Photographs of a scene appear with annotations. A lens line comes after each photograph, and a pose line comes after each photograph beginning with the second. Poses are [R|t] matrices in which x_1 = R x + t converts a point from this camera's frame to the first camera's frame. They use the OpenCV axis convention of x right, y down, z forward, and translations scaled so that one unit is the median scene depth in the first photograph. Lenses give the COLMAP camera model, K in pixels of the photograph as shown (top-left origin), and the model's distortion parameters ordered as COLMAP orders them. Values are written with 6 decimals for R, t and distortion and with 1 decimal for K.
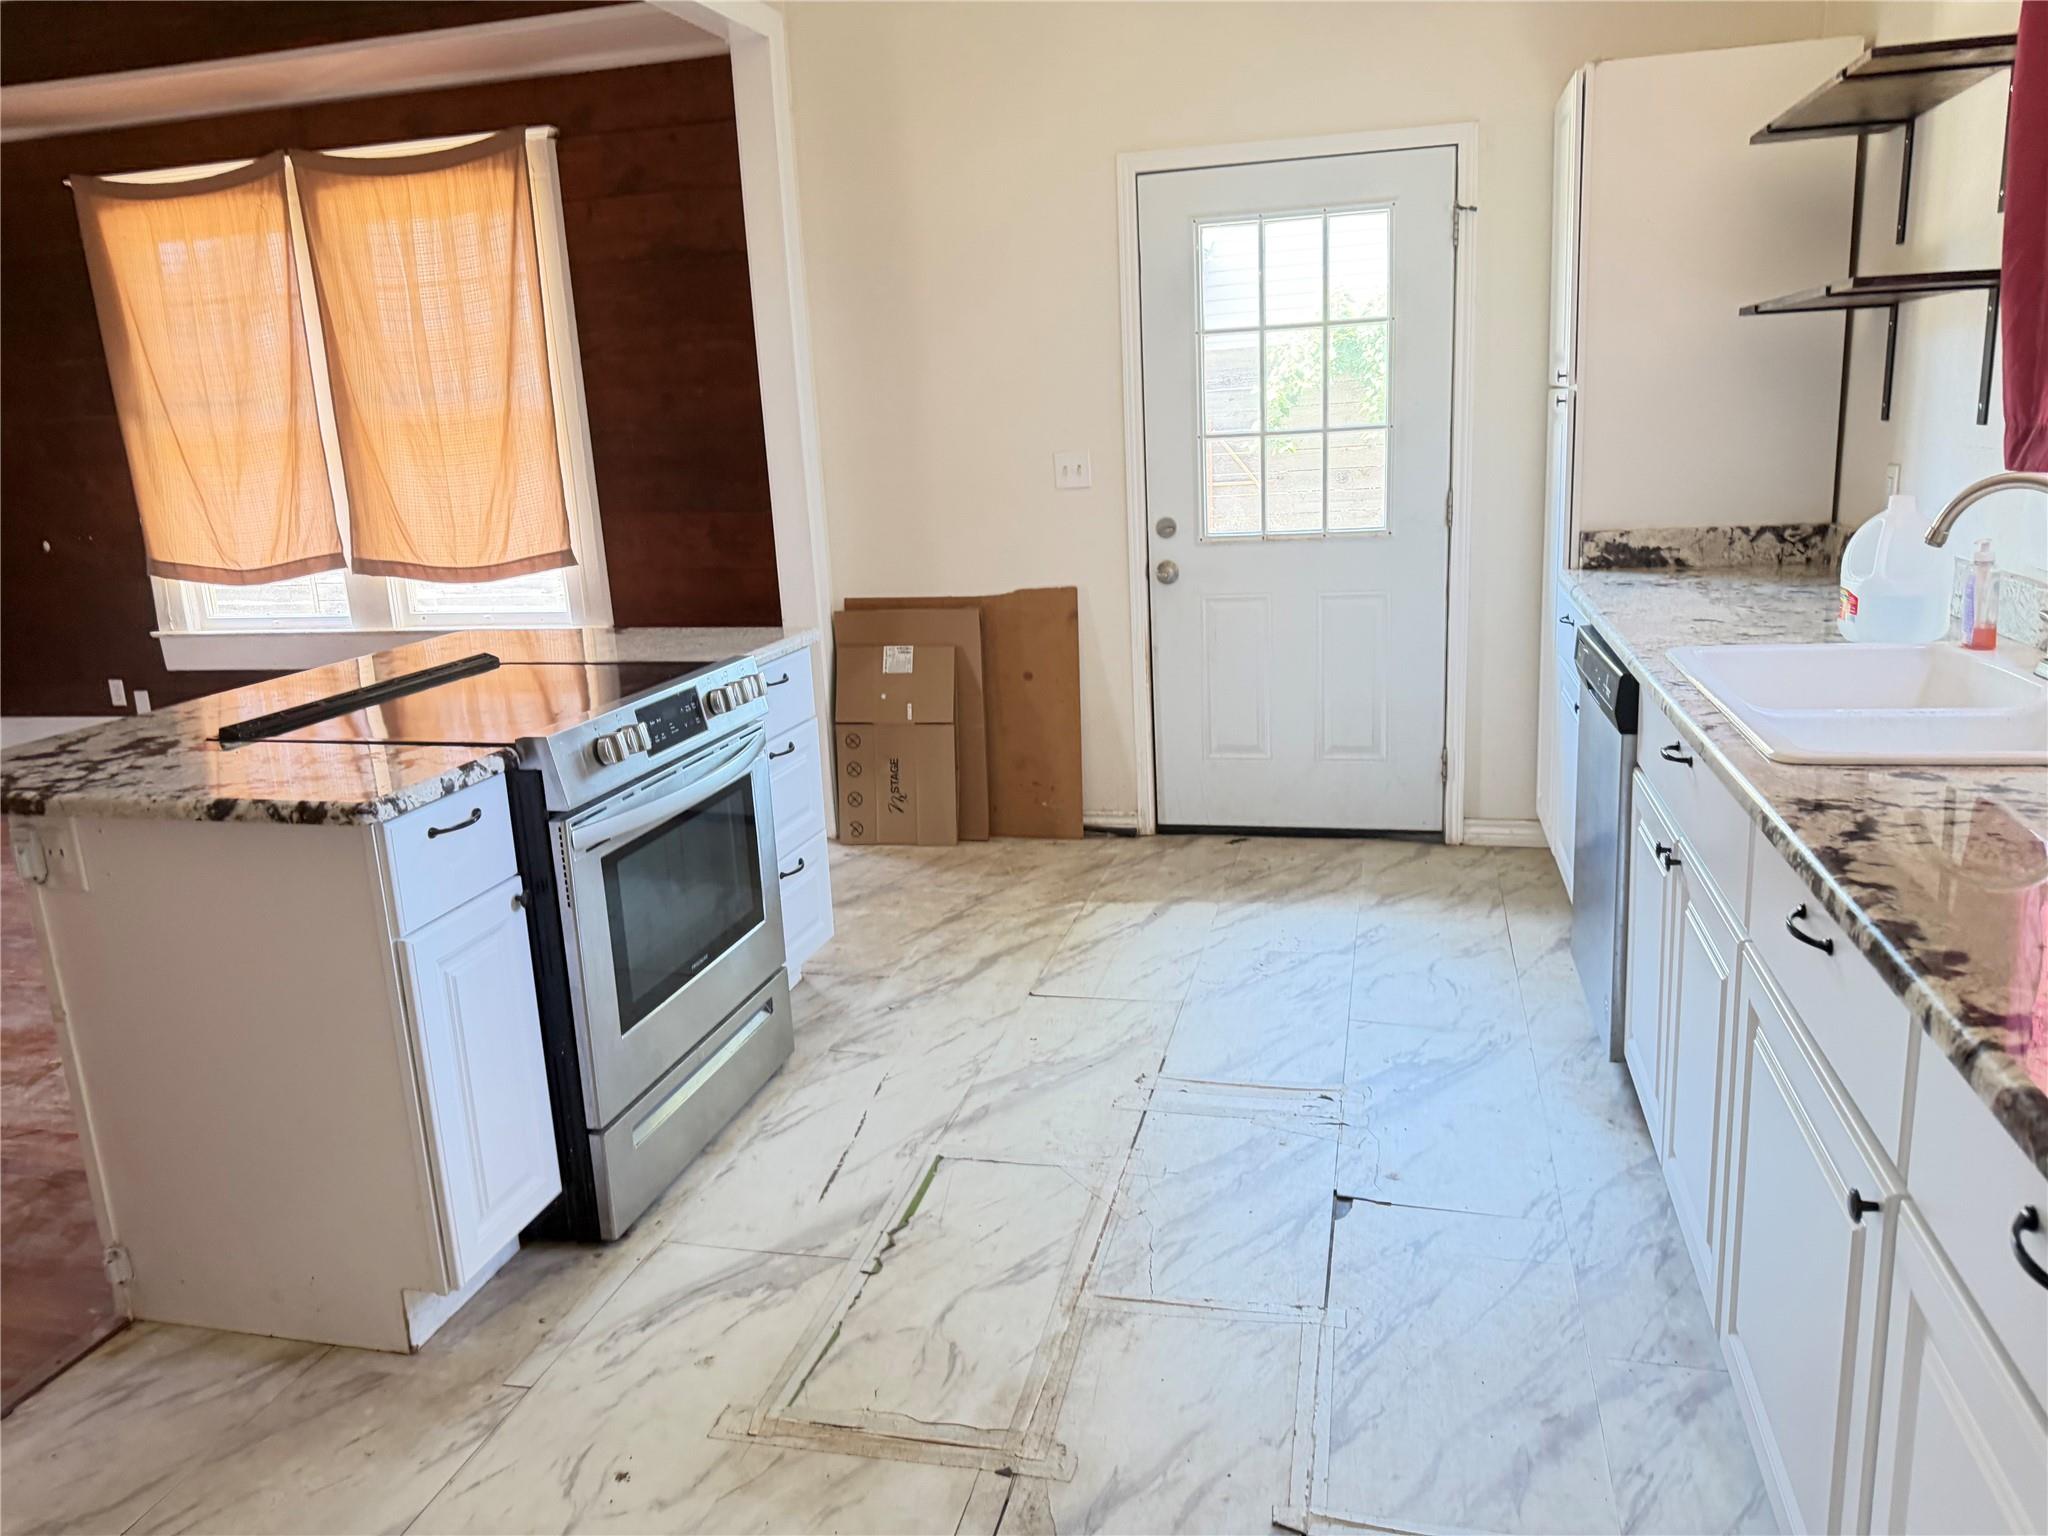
lens RADIAL K [[1436.6, 0, 1038.7], [0, 1436.6, 781.8], [0, 0, 1]] dist [0.044948, -0.027722]
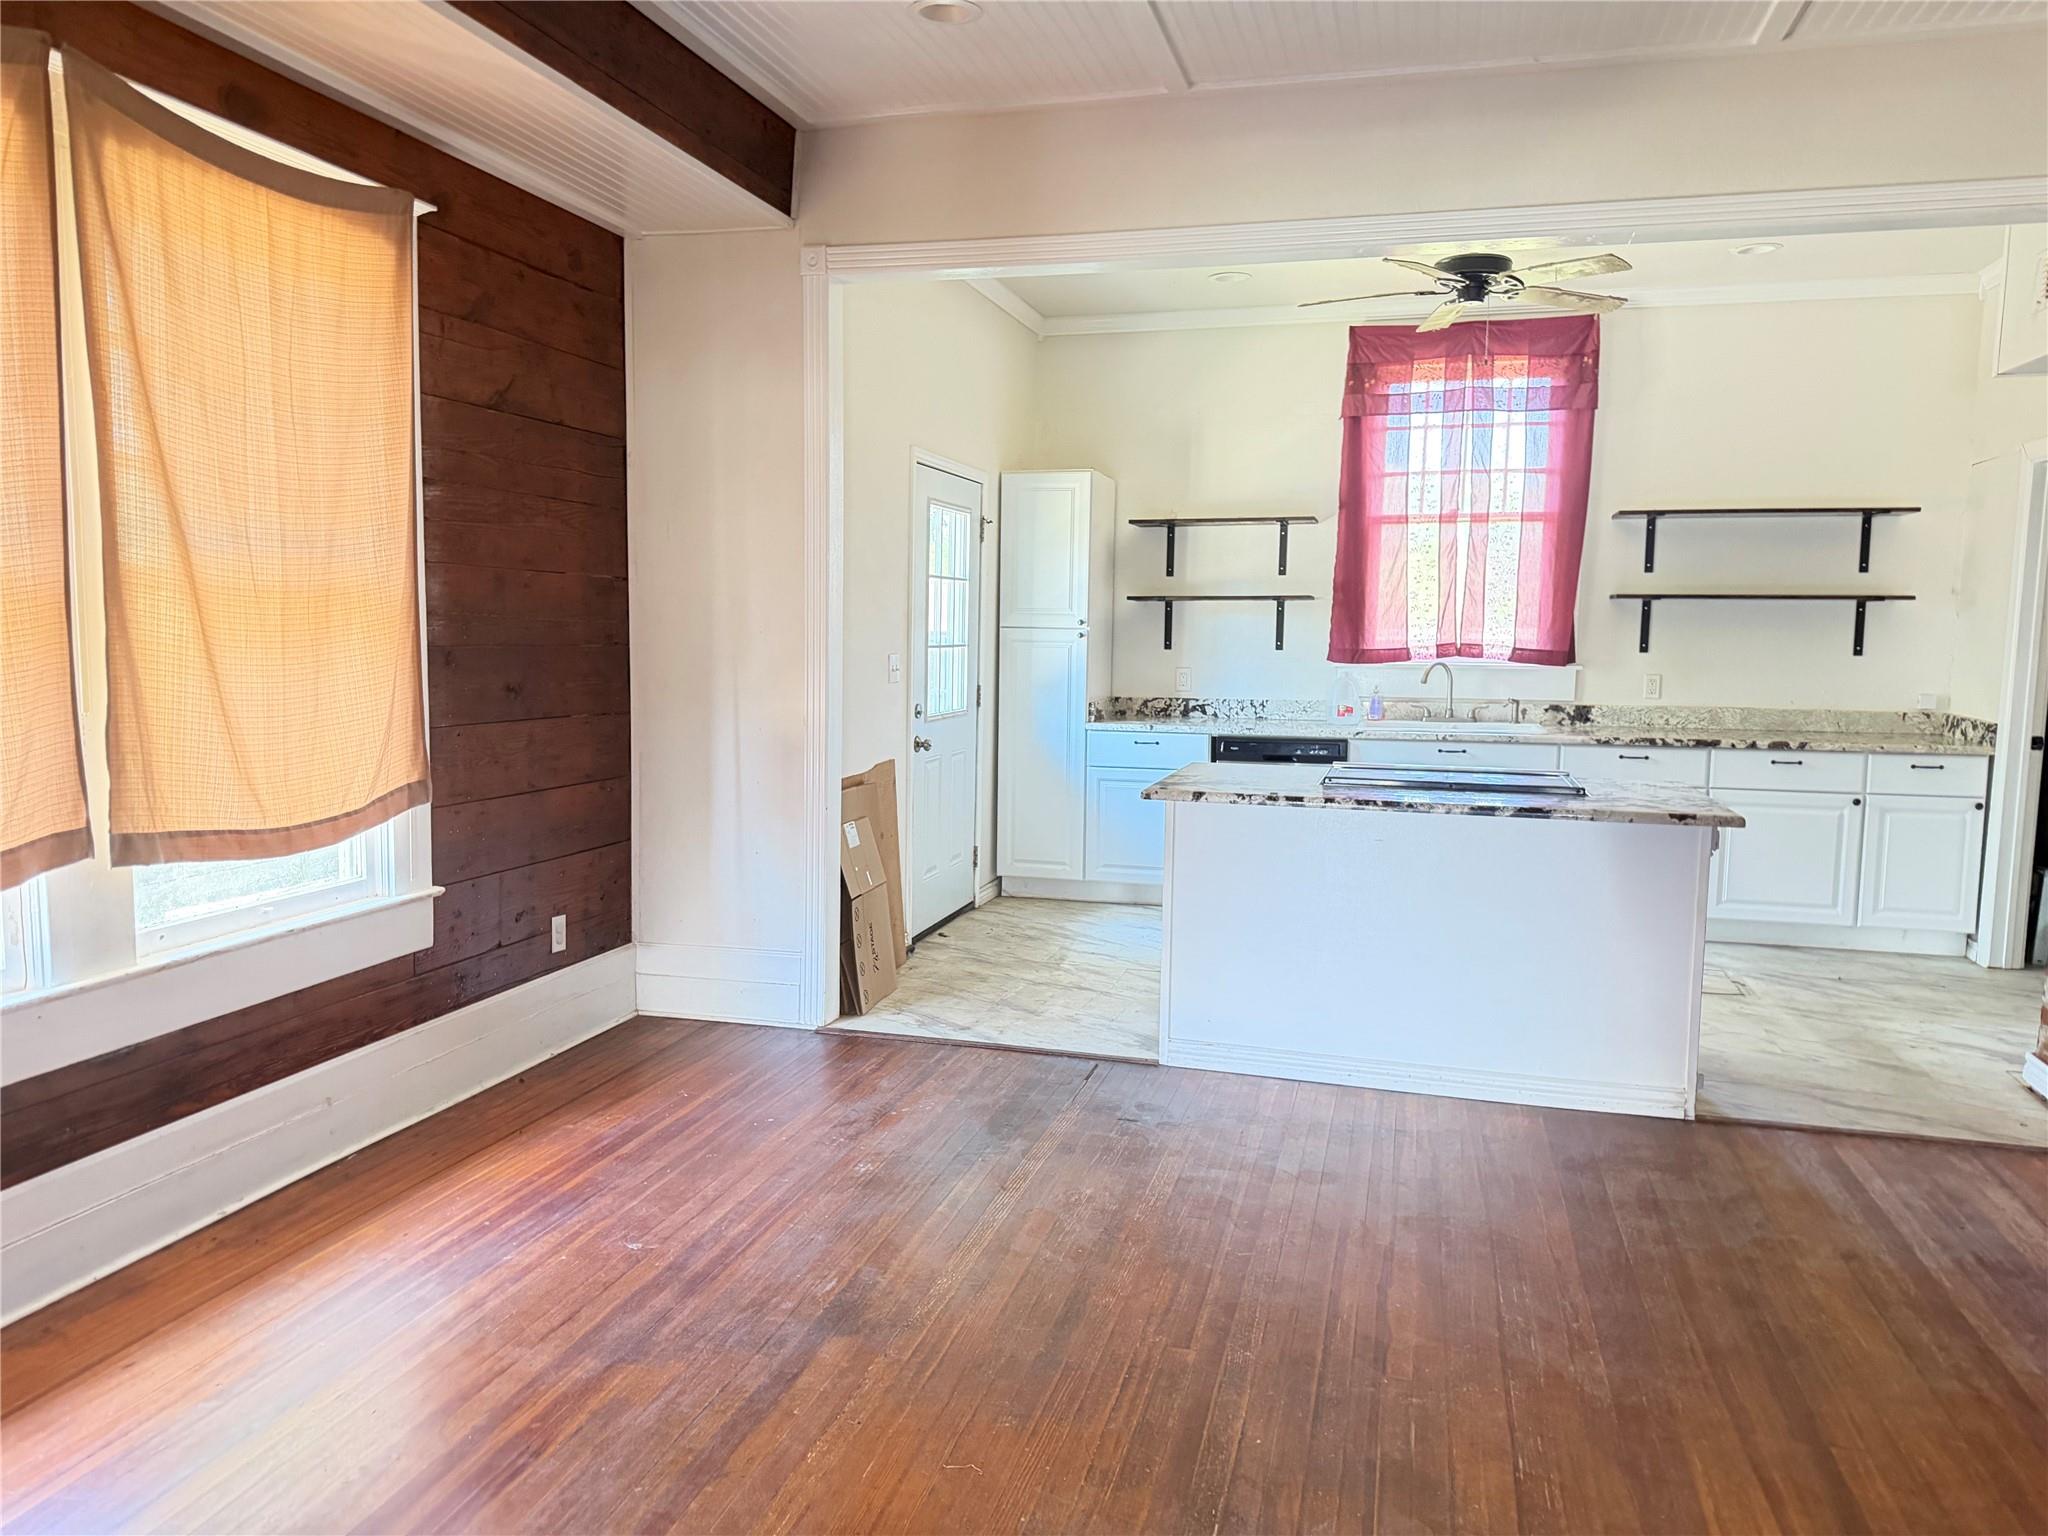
lens RADIAL K [[1436.6, 0, 1038.7], [0, 1436.6, 781.8], [0, 0, 1]] dist [0.044948, -0.027722]
pose [[0.009001, -0.062466, 0.998007, -1.244626], [0.236737, 0.969807, 0.058565, -0.161678], [-0.971532, 0.235738, 0.023518, 0.865398]]
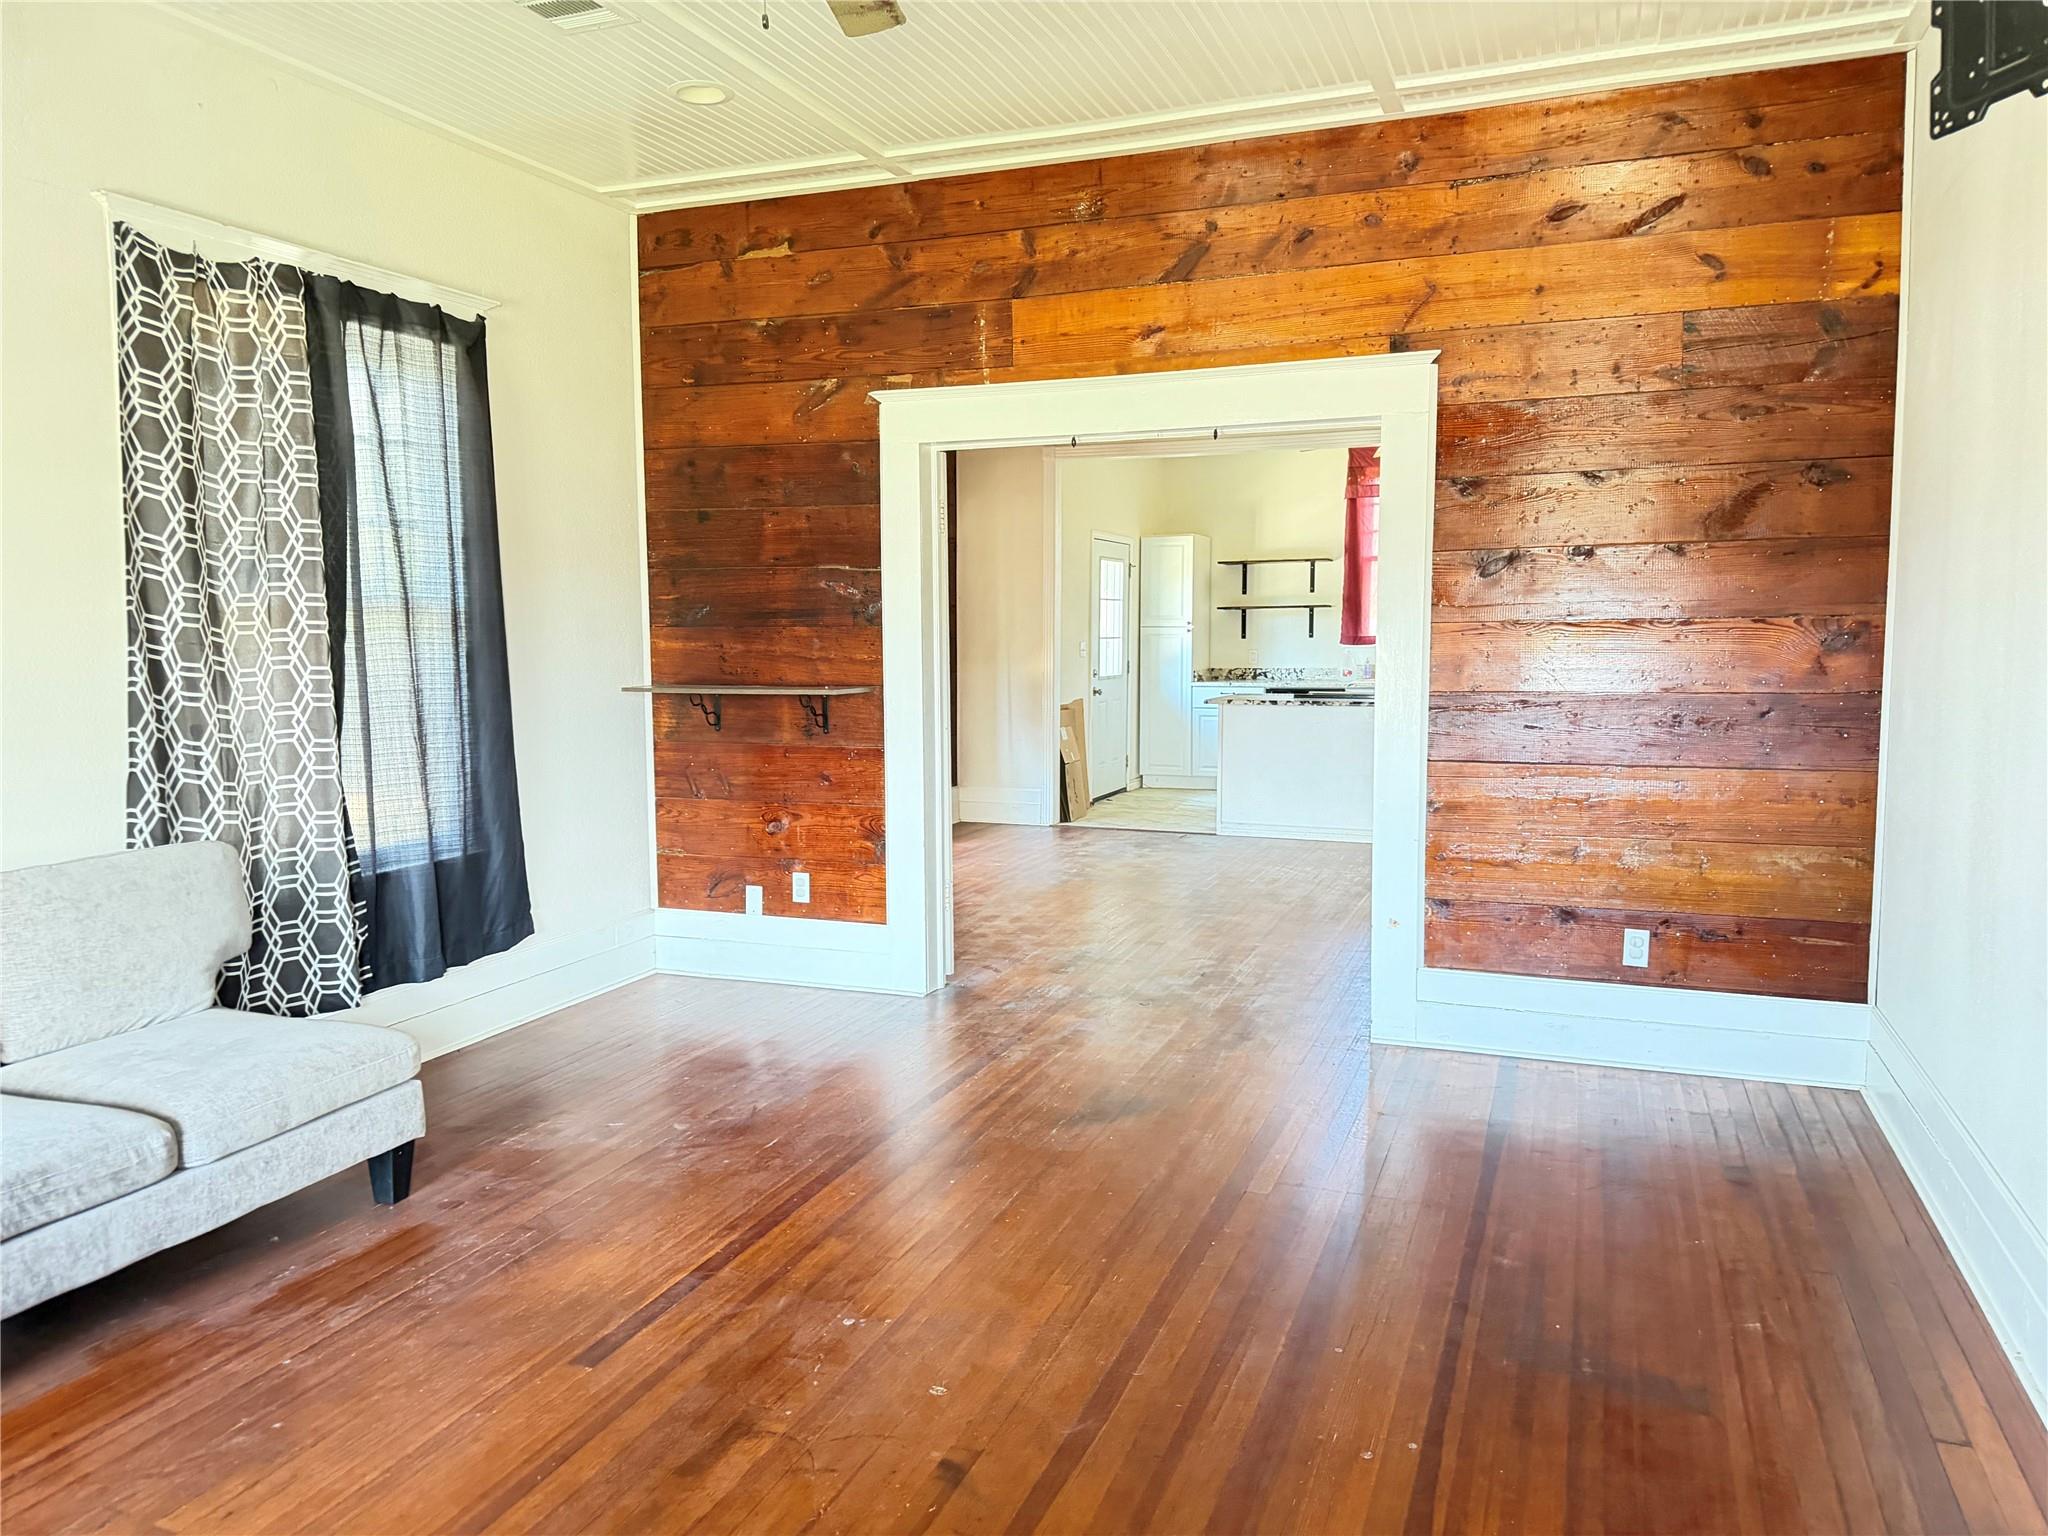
lens RADIAL K [[1436.6, 0, 1038.7], [0, 1436.6, 781.8], [0, 0, 1]] dist [0.044948, -0.027722]
pose [[0.113704, -0.063619, 0.991476, -2.367905], [0.246124, 0.968644, 0.033928, -0.101493], [-0.962546, 0.240168, 0.125797, 0.819489]]
